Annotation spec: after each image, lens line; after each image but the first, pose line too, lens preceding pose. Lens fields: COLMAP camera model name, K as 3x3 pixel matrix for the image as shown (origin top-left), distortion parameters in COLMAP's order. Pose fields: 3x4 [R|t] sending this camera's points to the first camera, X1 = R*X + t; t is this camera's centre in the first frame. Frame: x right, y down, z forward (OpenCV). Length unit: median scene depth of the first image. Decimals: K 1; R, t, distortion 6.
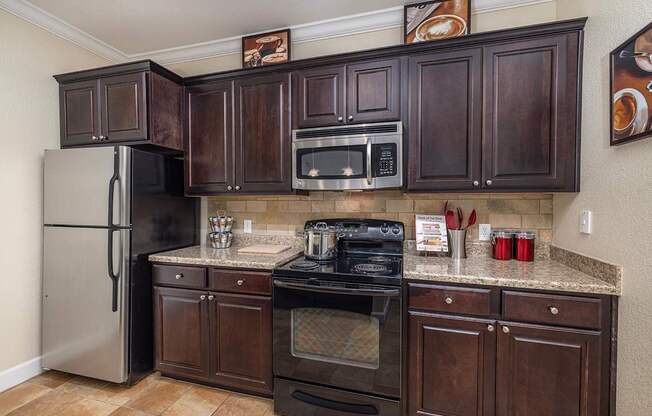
lens RADIAL K [[287.0, 0, 326.0], [0, 287.0, 208.0], [0, 0, 1]] dist [0.000131, 0.000003]
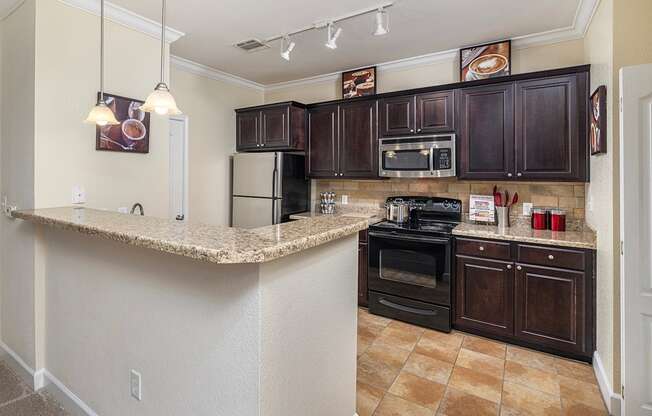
lens RADIAL K [[334.4, 0, 281.7], [0, 334.4, 171.4], [0, 0, 1]] dist [-0.000187, -0.000176]
pose [[0.939342, -0.000783, -0.342982, 0.008301], [-0.007570, 0.999707, -0.023012, -0.047357], [0.342899, 0.024213, 0.939060, -0.864998]]
